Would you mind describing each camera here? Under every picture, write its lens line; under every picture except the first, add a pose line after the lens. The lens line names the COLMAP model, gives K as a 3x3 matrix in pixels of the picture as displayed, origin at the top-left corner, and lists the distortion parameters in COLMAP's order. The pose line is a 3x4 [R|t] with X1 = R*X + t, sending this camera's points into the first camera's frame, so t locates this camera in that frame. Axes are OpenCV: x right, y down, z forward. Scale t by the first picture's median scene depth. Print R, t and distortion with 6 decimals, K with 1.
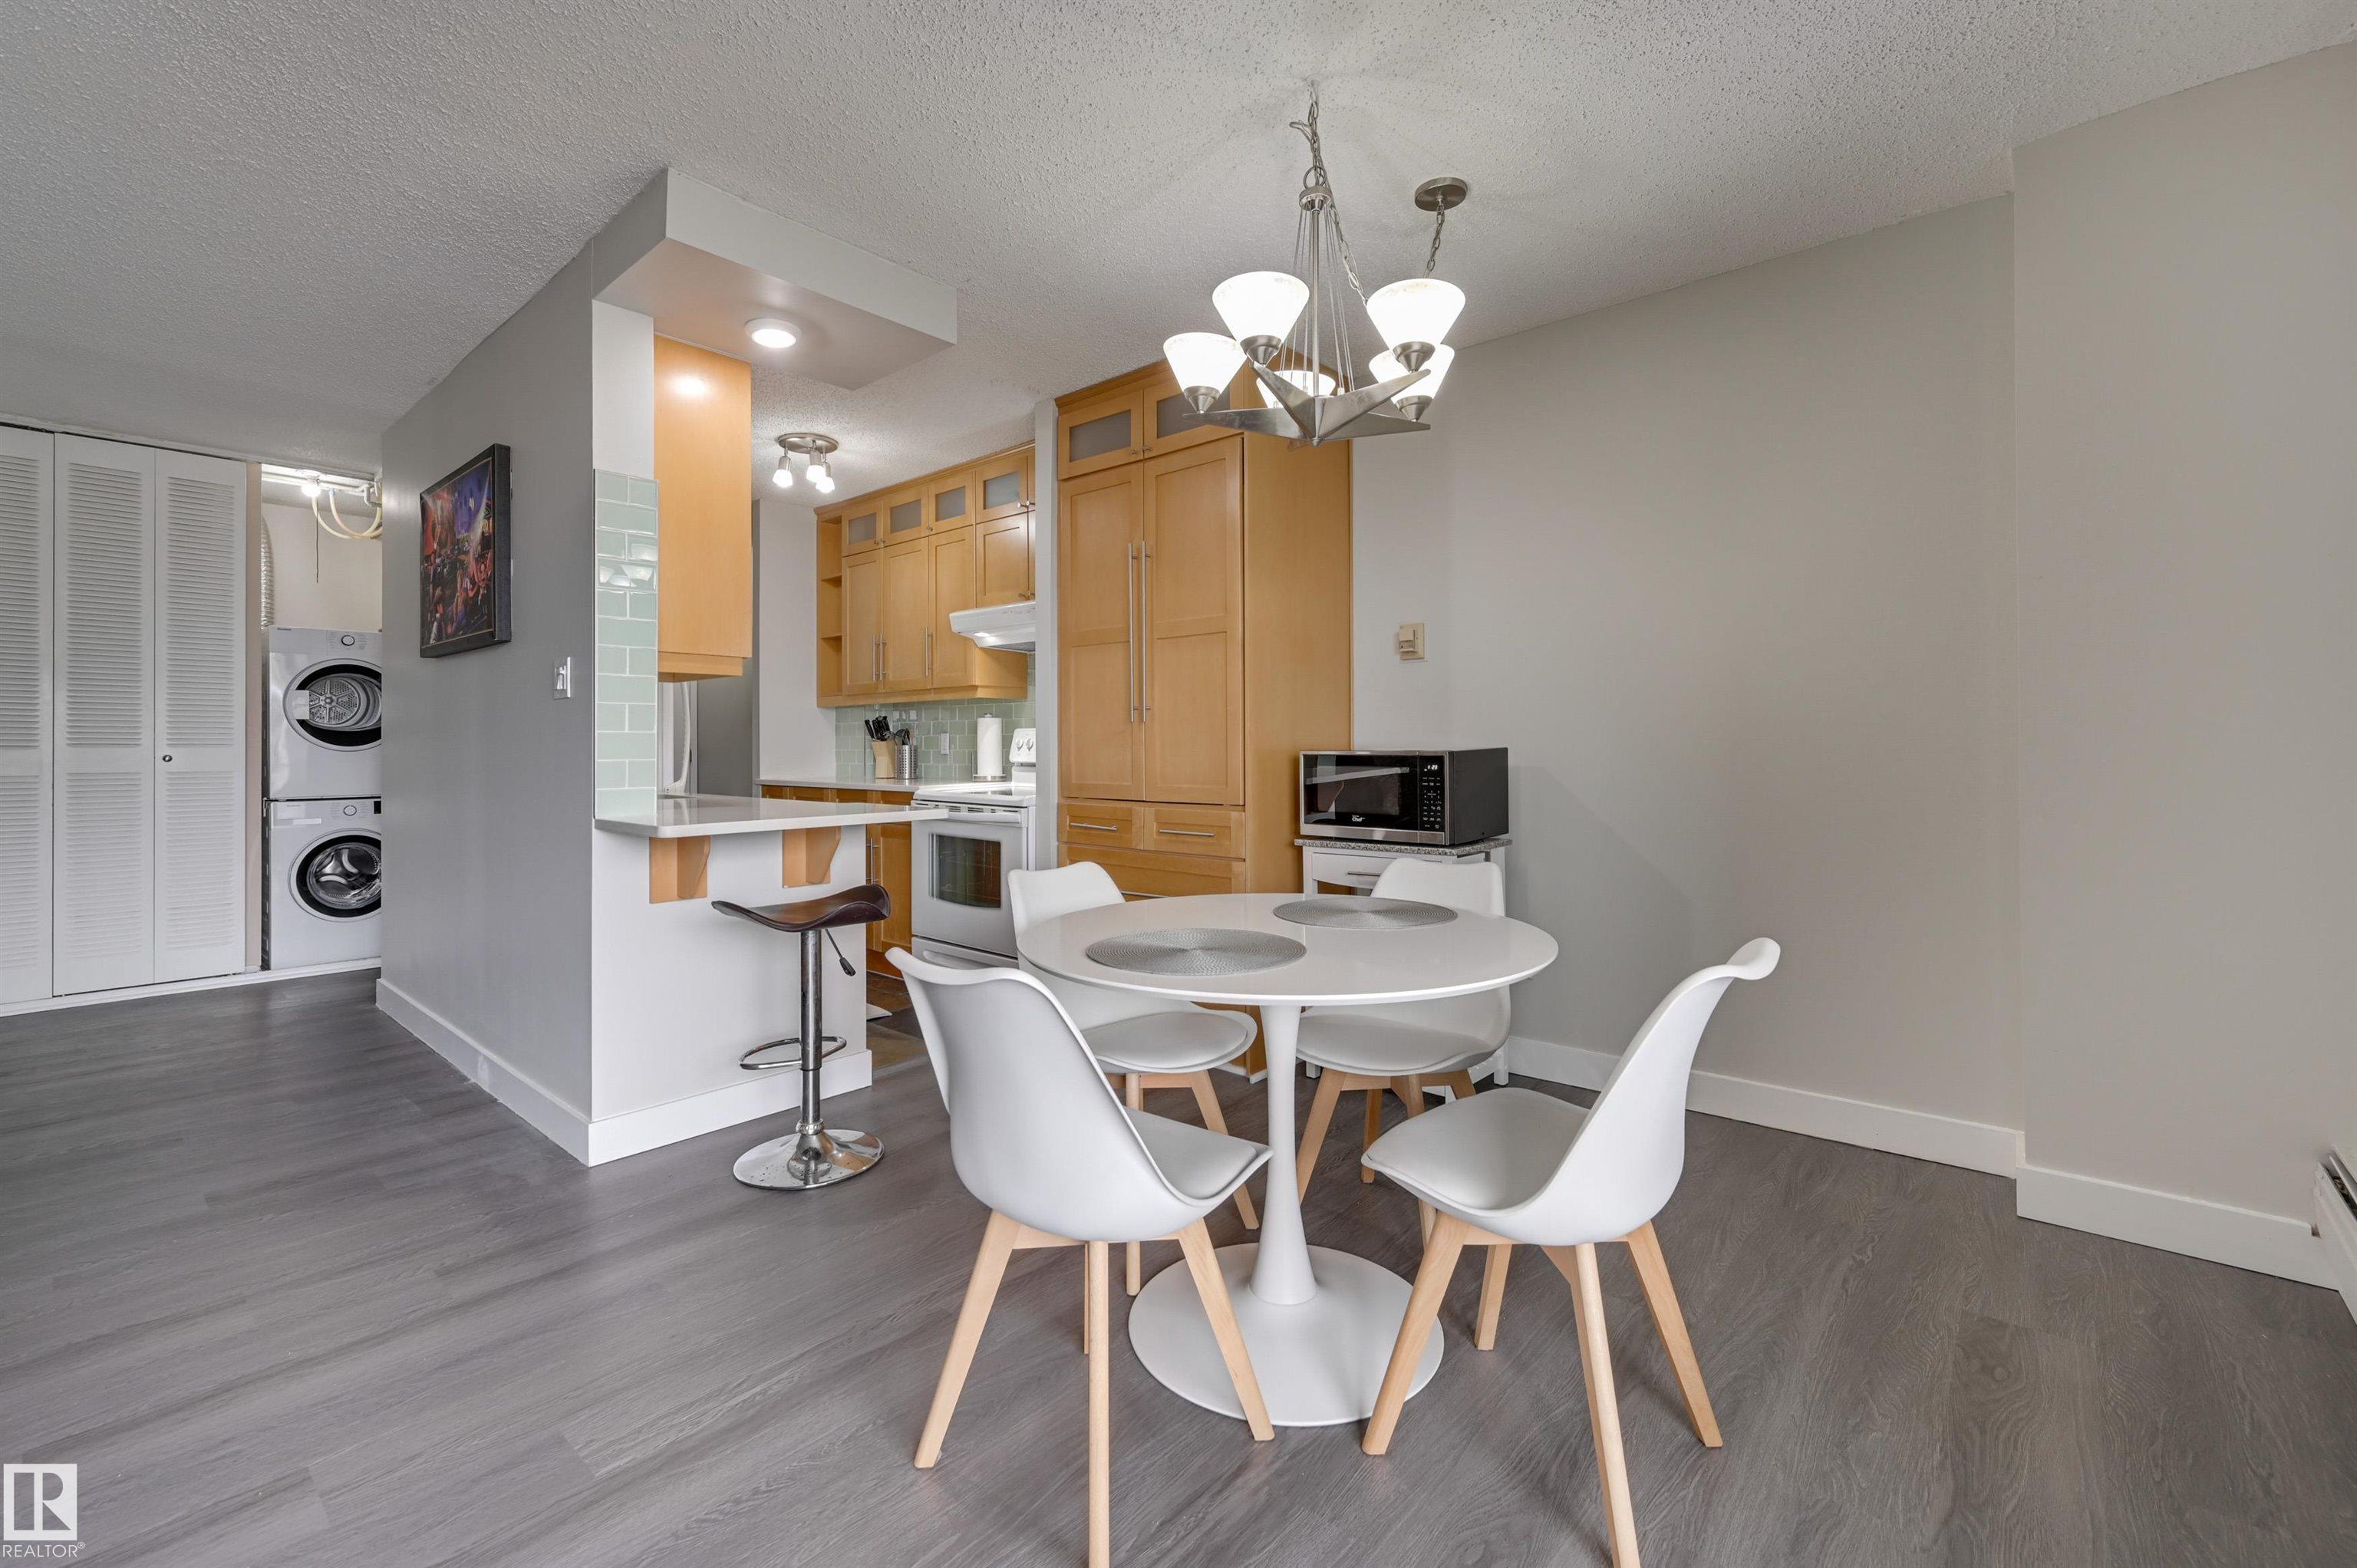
lens RADIAL K [[999.9, 0, 1175.0], [0, 999.9, 742.5], [0, 0, 1]] dist [-0.000541, 0.000031]
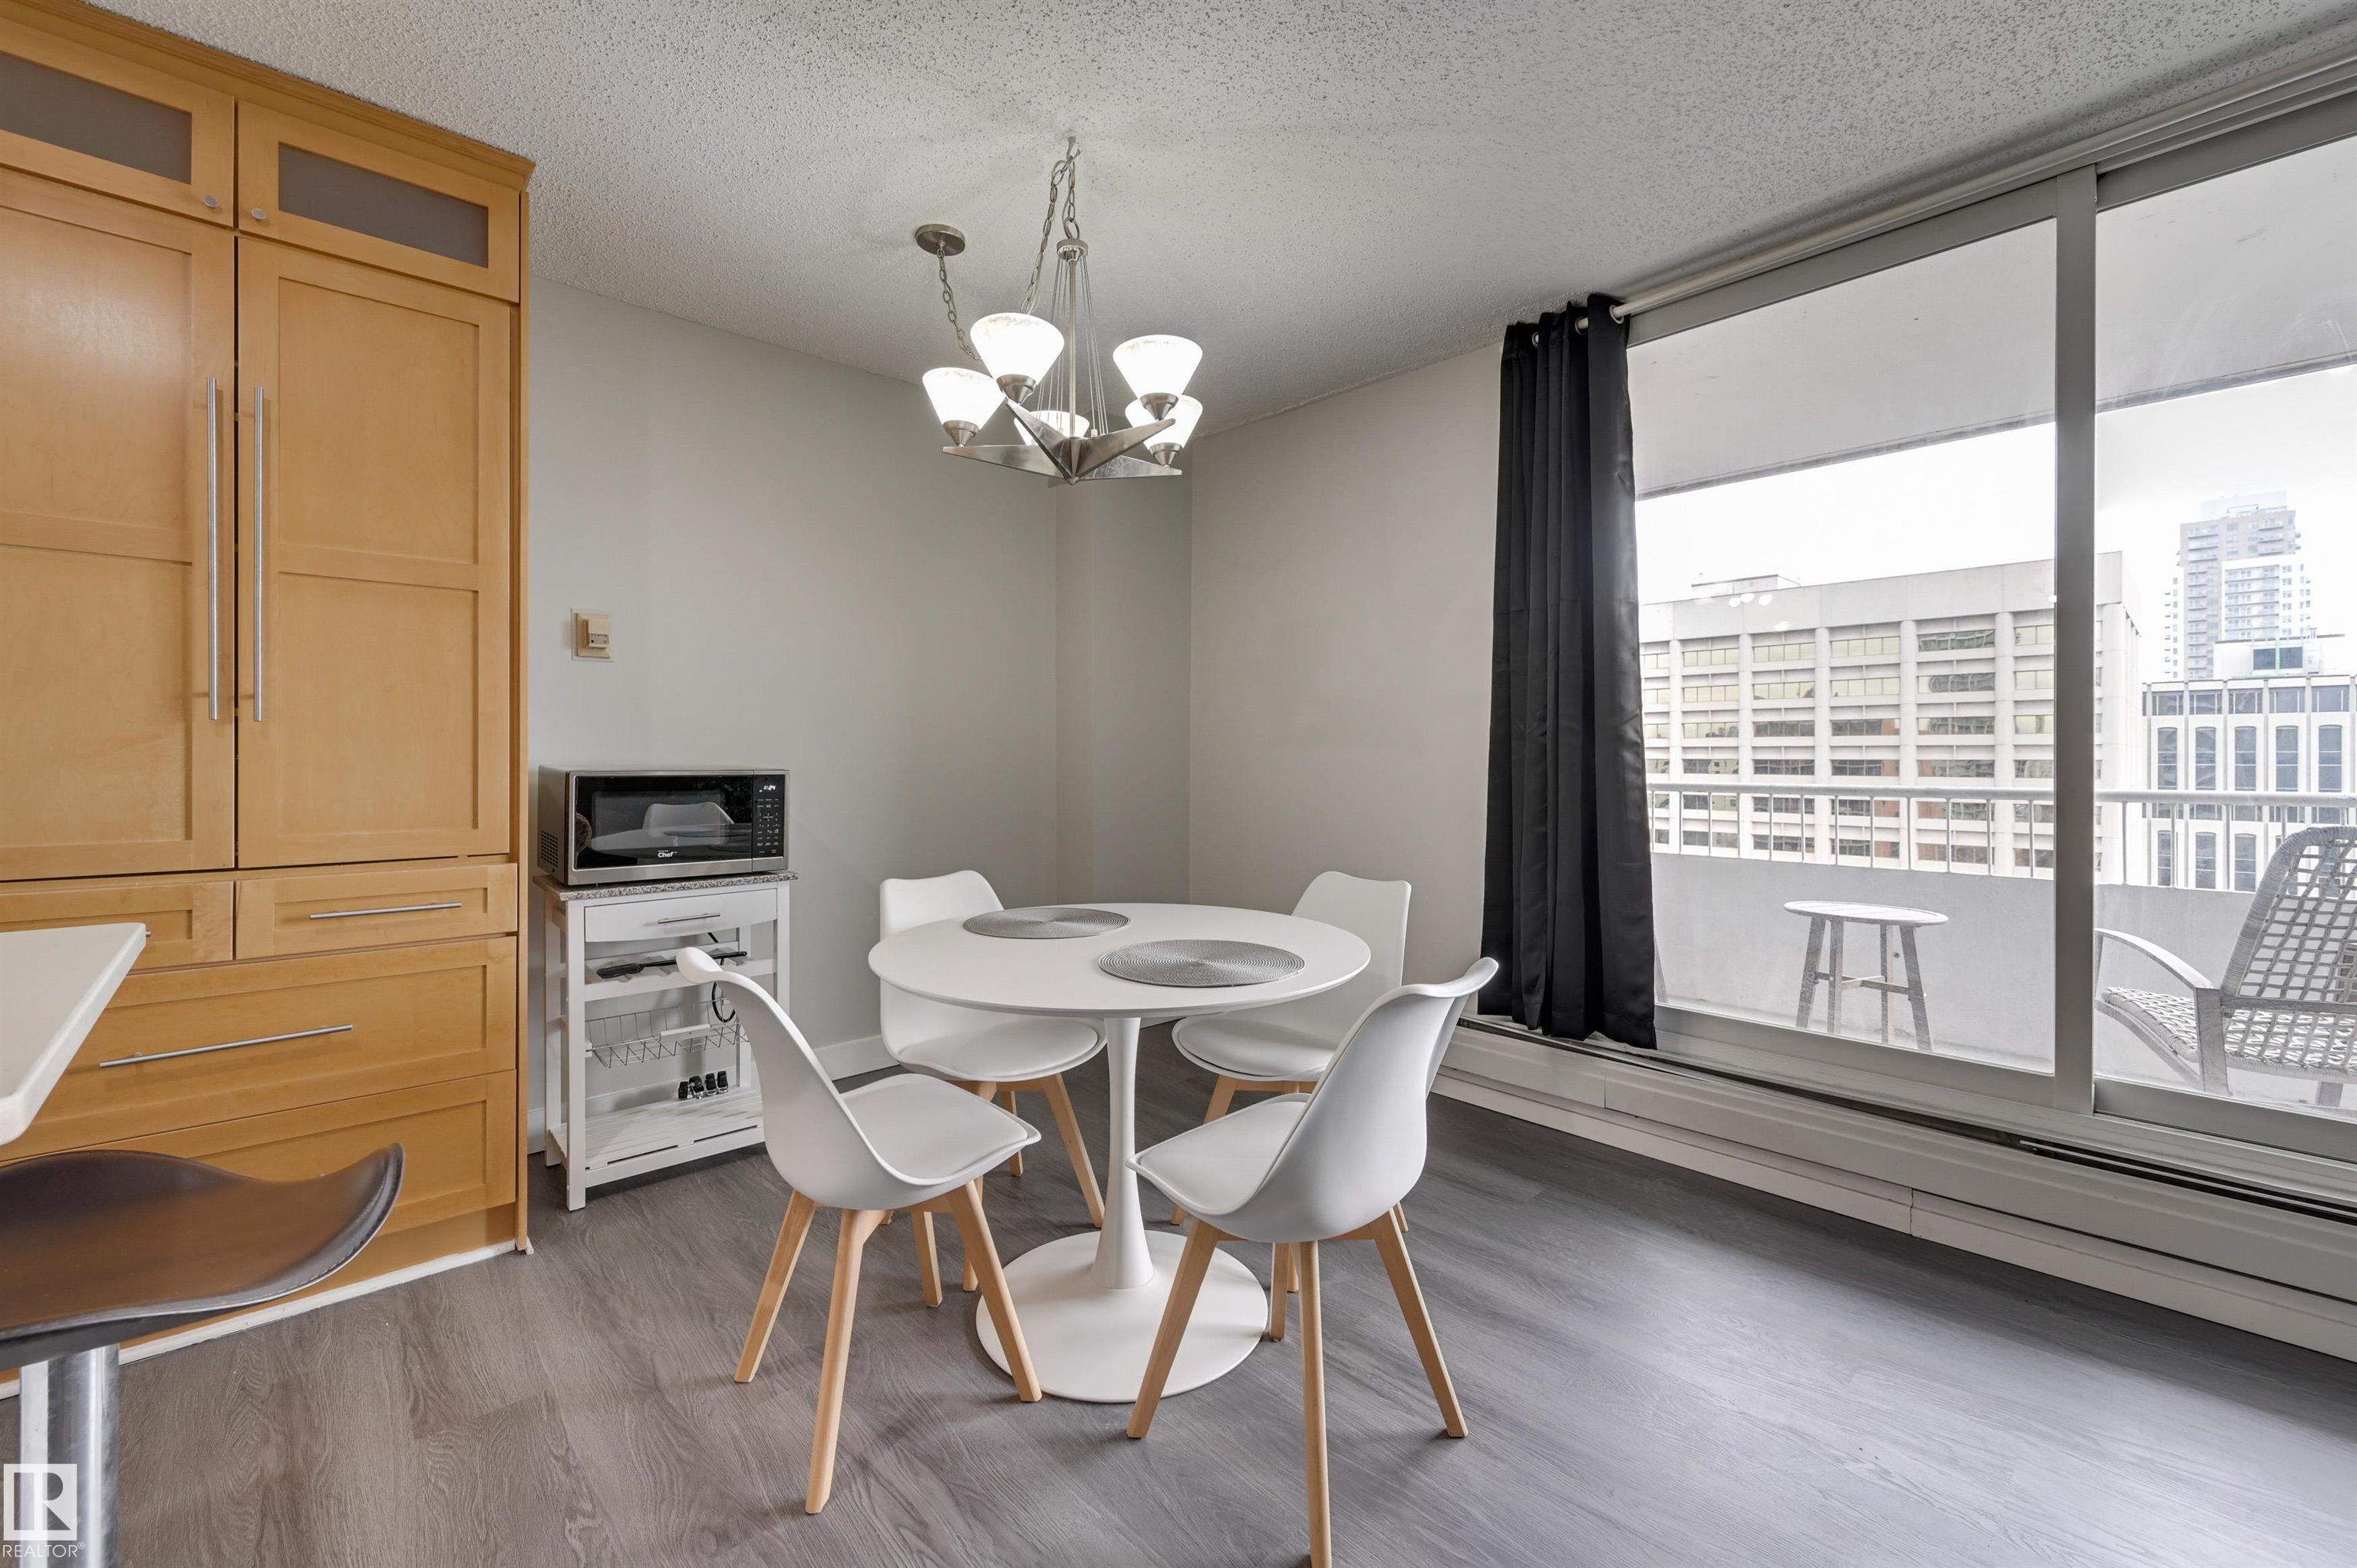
lens RADIAL K [[962.5, 0, 1158.9], [0, 962.5, 760.8], [0, 0, 1]] dist [0.000683, 0.000232]
pose [[0.102561, -0.002017, 0.994725, -0.409046], [-0.007390, 0.999969, 0.002790, -0.003781], [-0.994699, -0.007637, 0.102543, 0.378542]]
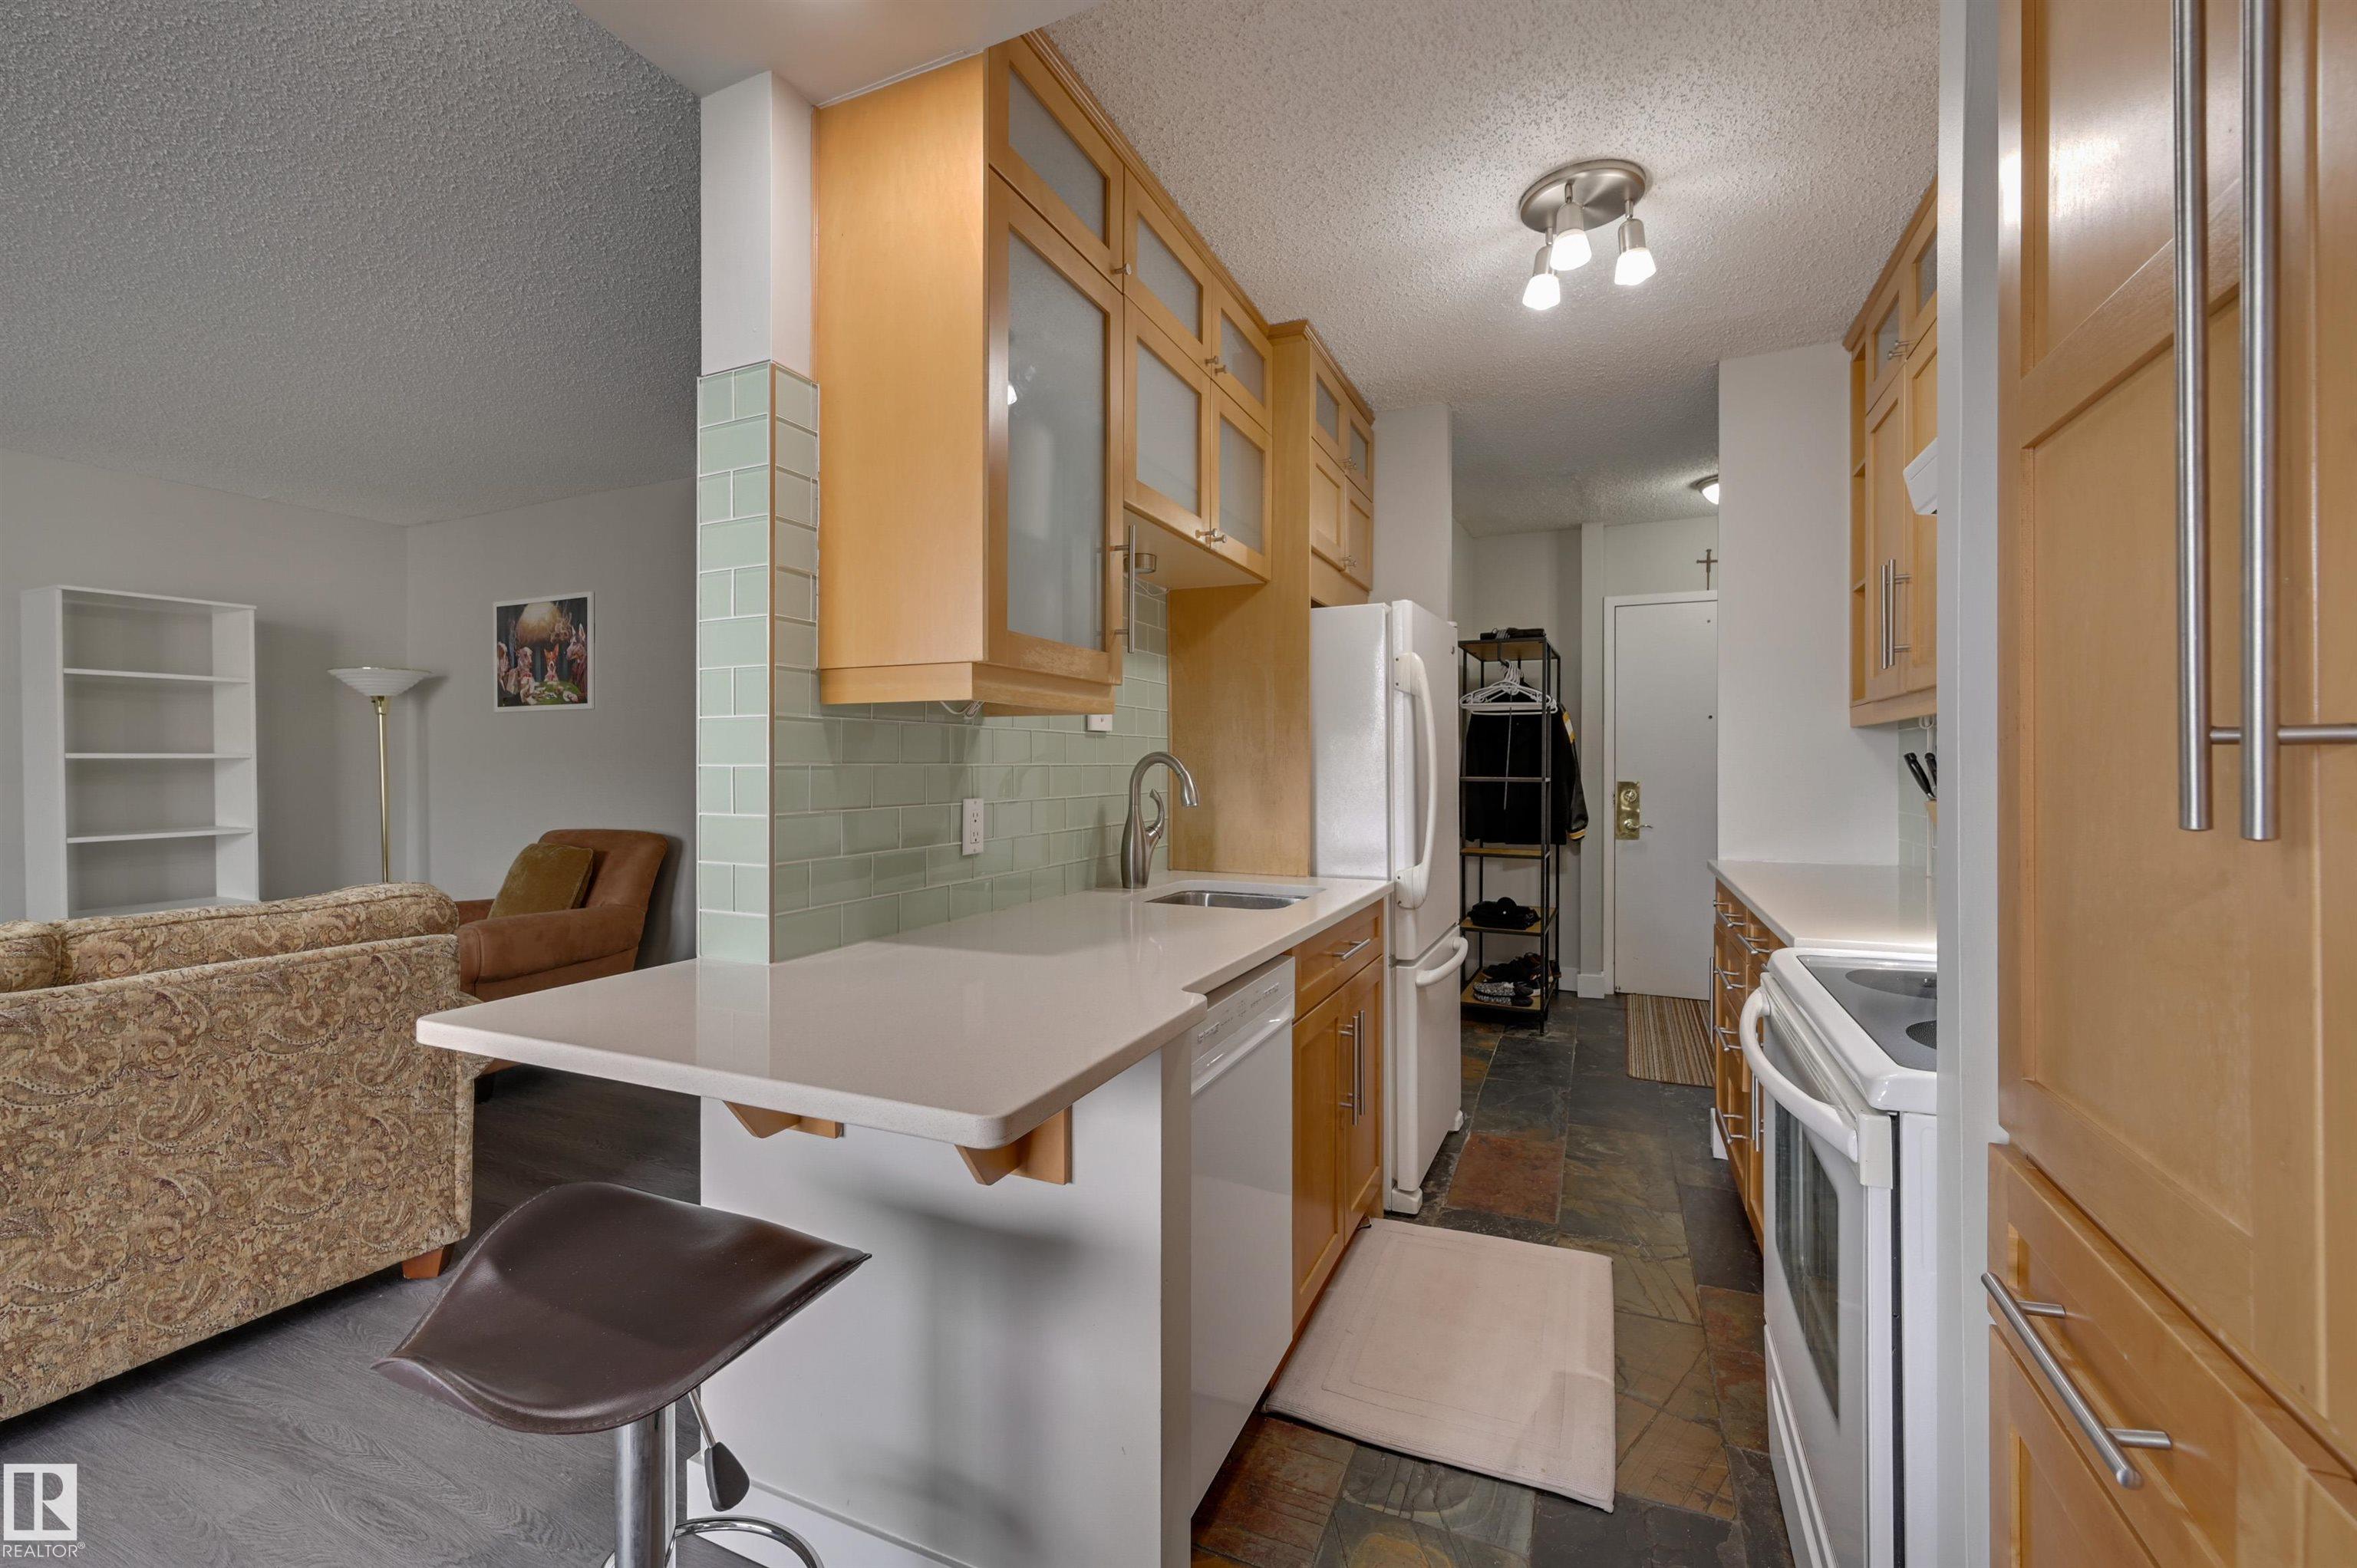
lens RADIAL K [[1005.0, 0, 1140.5], [0, 1005.0, 764.0], [0, 0, 1]] dist [-0.000703, -0.000050]
pose [[0.282120, 0.003539, -0.959373, 0.044831], [0.002160, 0.999988, 0.004324, -0.026656], [0.959377, -0.003292, 0.282109, 0.679983]]
